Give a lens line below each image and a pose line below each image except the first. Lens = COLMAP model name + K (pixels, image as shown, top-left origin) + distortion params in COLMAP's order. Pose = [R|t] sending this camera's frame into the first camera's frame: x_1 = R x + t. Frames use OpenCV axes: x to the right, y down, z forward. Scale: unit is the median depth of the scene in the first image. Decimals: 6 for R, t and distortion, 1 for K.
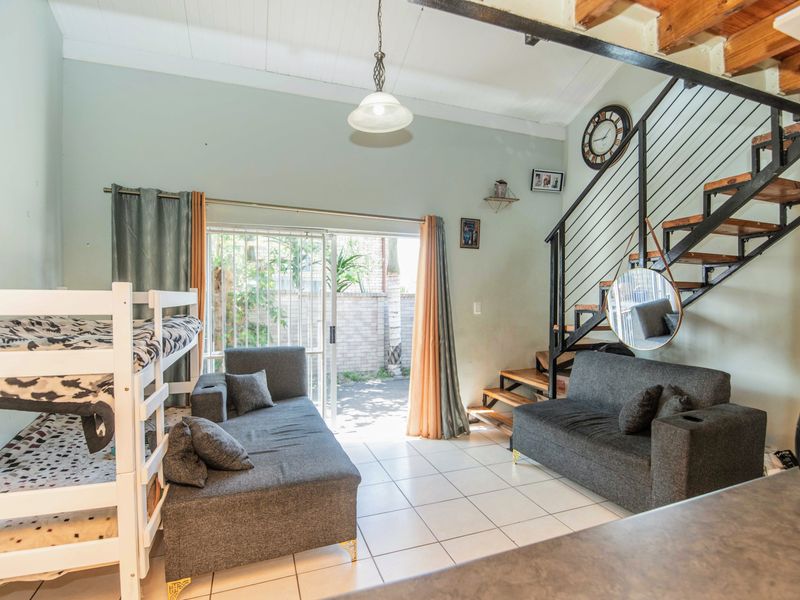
lens RADIAL K [[399.5, 0, 401.0], [0, 399.5, 307.6], [0, 0, 1]] dist [-0.010140, -0.009823]
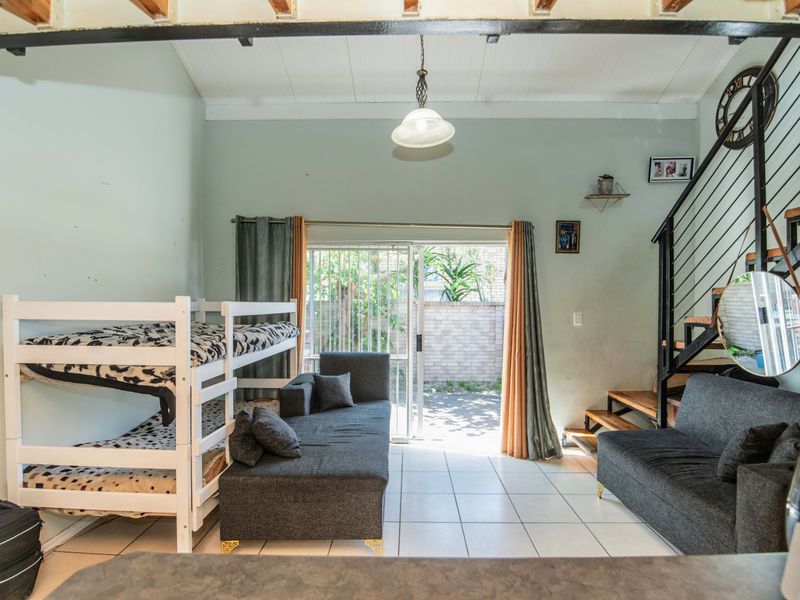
lens RADIAL K [[399.5, 0, 401.0], [0, 399.5, 307.6], [0, 0, 1]] dist [-0.010140, -0.009823]
pose [[0.931199, 0.002731, -0.364500, 0.204851], [-0.010410, 0.999763, -0.019105, -0.004038], [0.364361, 0.021585, 0.931007, 0.023198]]
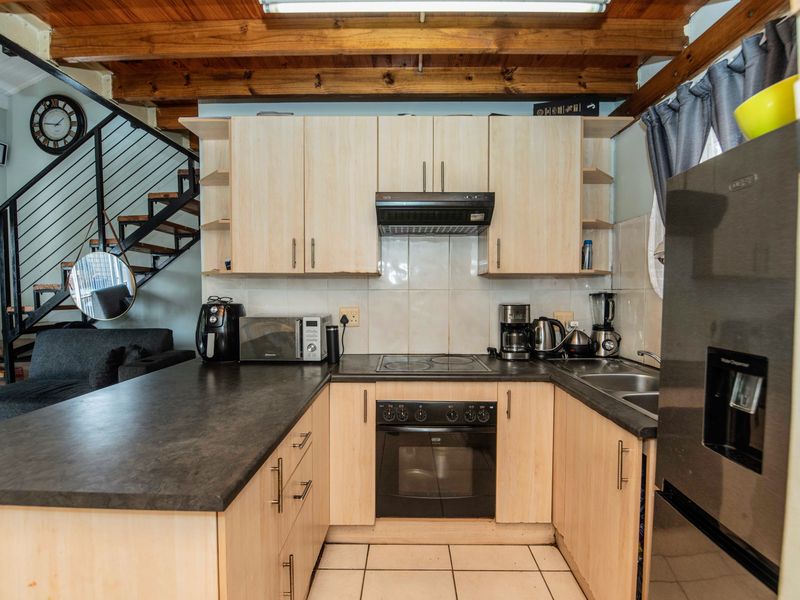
lens RADIAL K [[399.5, 0, 401.0], [0, 399.5, 307.6], [0, 0, 1]] dist [-0.010140, -0.009823]
pose [[0.364116, -0.043127, 0.930354, -0.162510], [0.033056, 0.998896, 0.033367, 0.051883], [-0.930767, 0.018605, 0.365140, -0.241302]]
